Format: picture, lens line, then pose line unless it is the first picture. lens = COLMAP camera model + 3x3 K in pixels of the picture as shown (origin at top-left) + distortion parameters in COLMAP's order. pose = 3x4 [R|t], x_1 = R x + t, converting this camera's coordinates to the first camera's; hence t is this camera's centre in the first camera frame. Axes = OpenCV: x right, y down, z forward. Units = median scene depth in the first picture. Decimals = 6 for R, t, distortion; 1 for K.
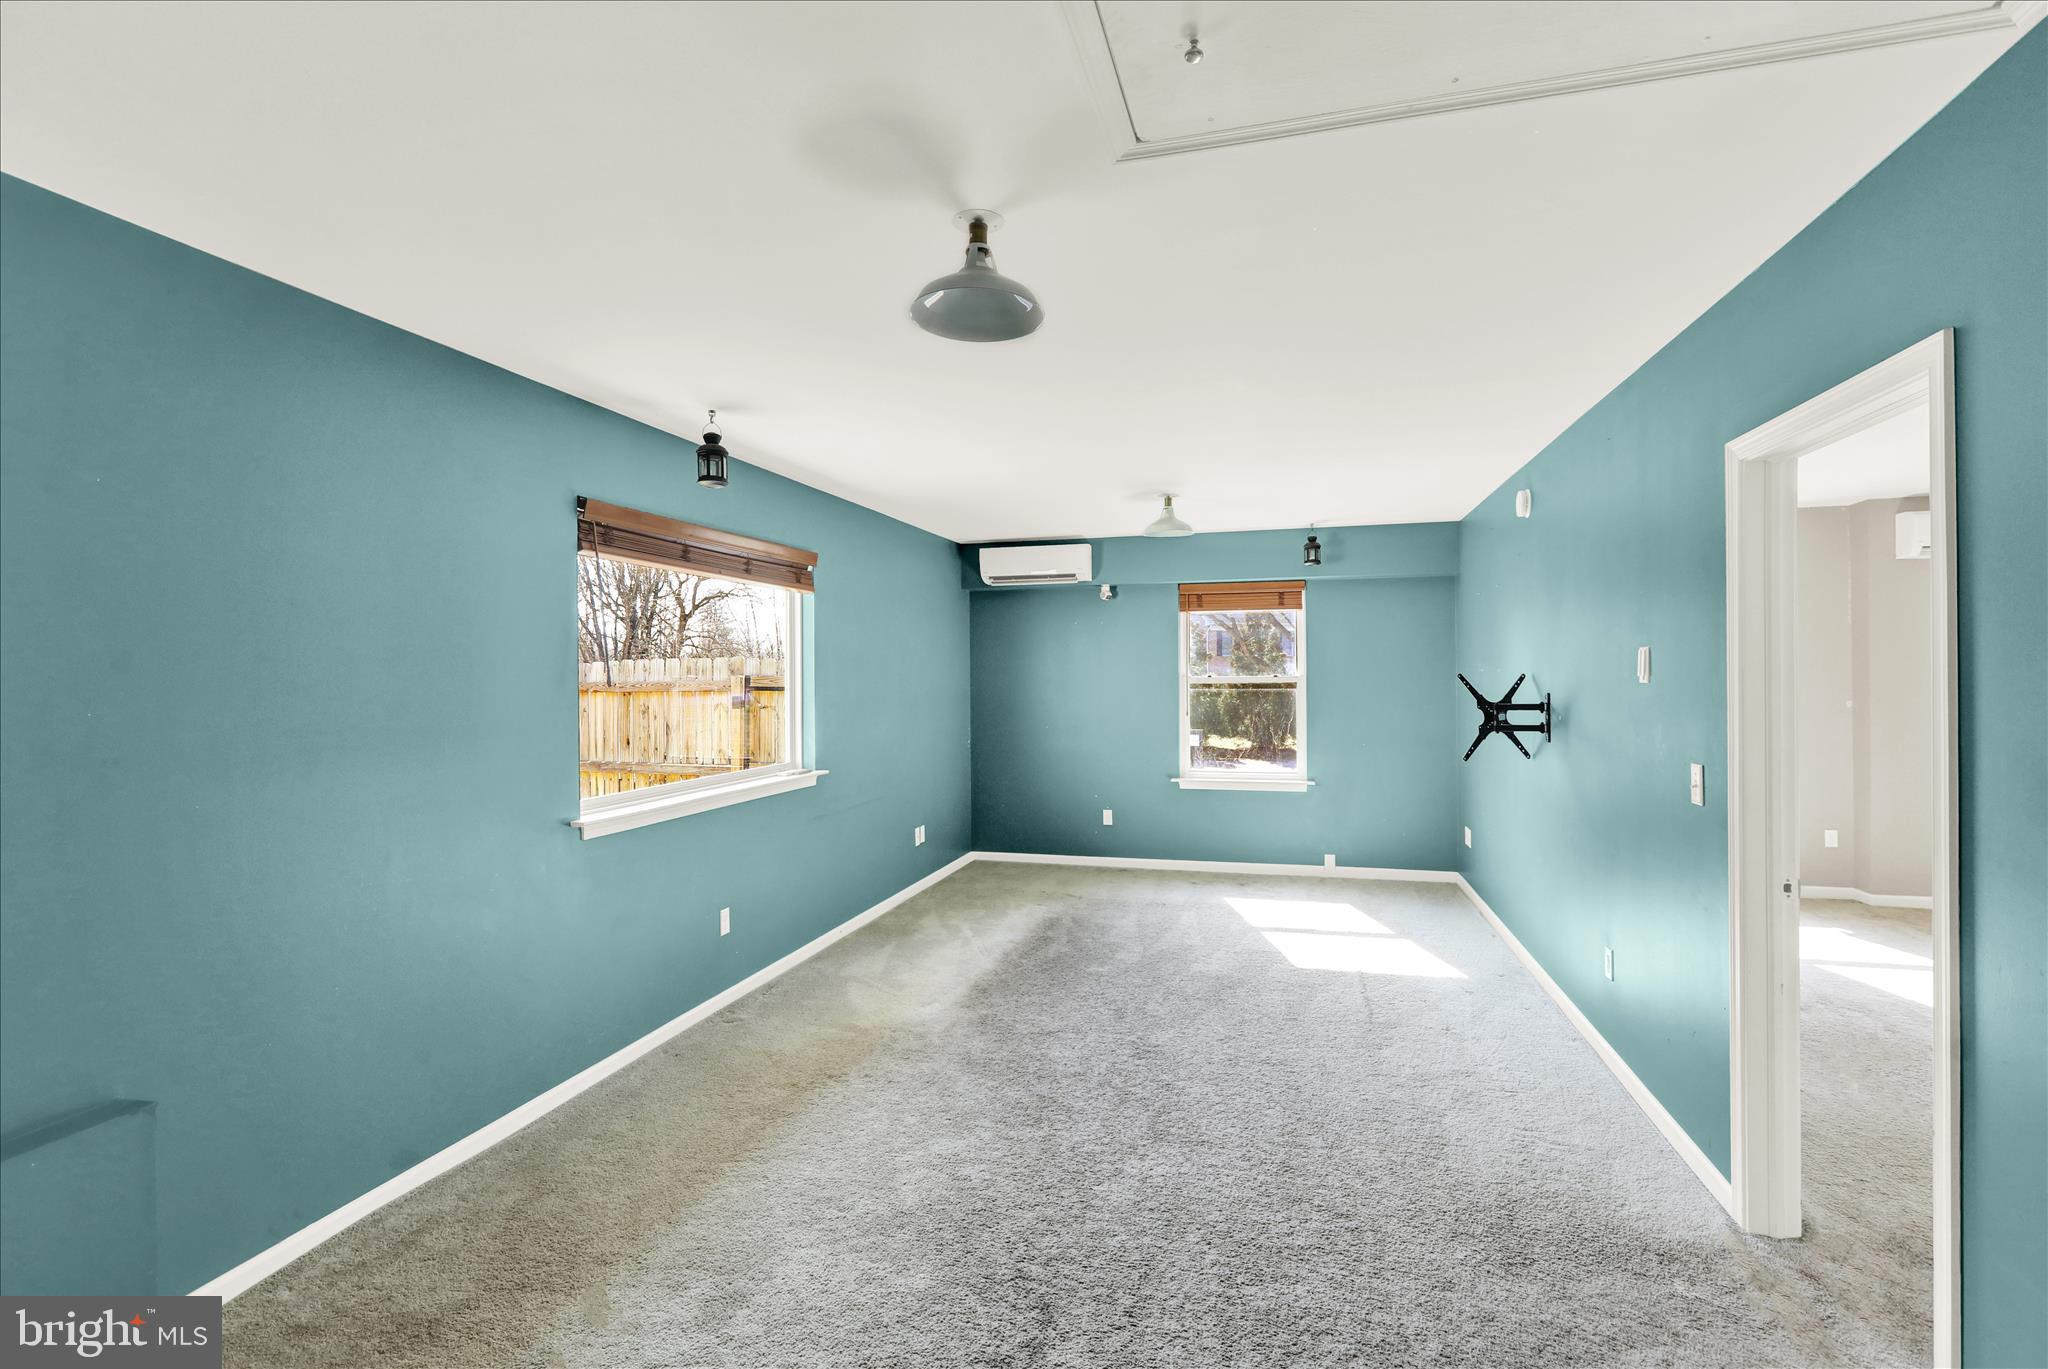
lens RADIAL K [[978.5, 0, 1024.0], [0, 978.5, 684.5], [0, 0, 1]] dist [0.000141, 0.000010]
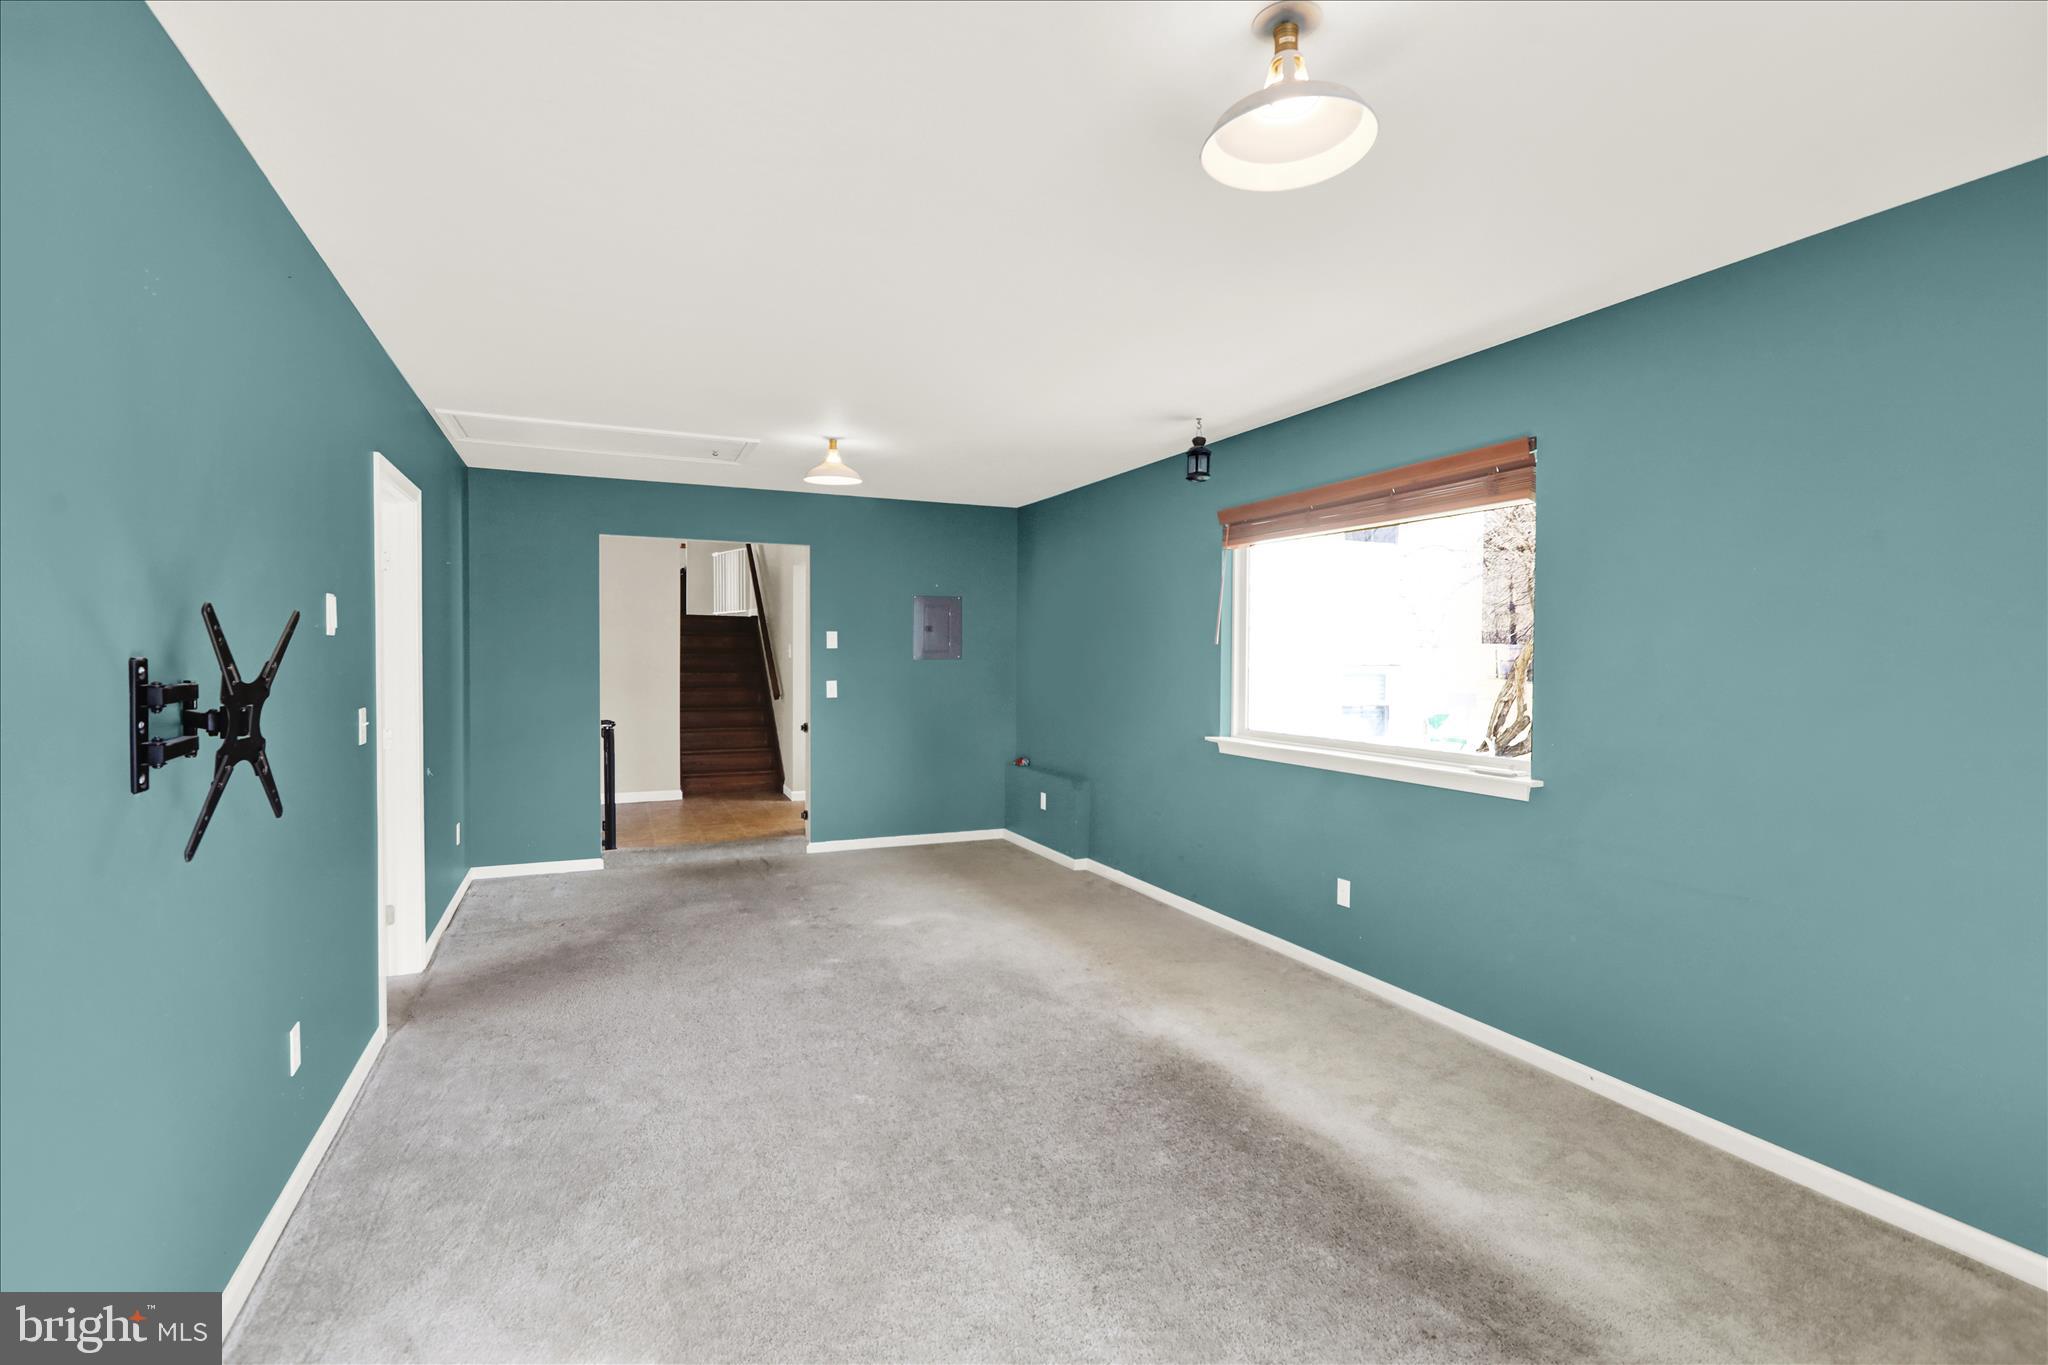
lens RADIAL K [[950.0, 0, 1024.0], [0, 950.0, 682.5], [0, 0, 1]] dist [-0.000406, -0.000034]
pose [[-0.771057, 0.024428, -0.636298, 0.446489], [-0.005106, 0.998995, 0.044539, 0.000633], [0.636746, 0.037590, -0.770157, 1.314085]]
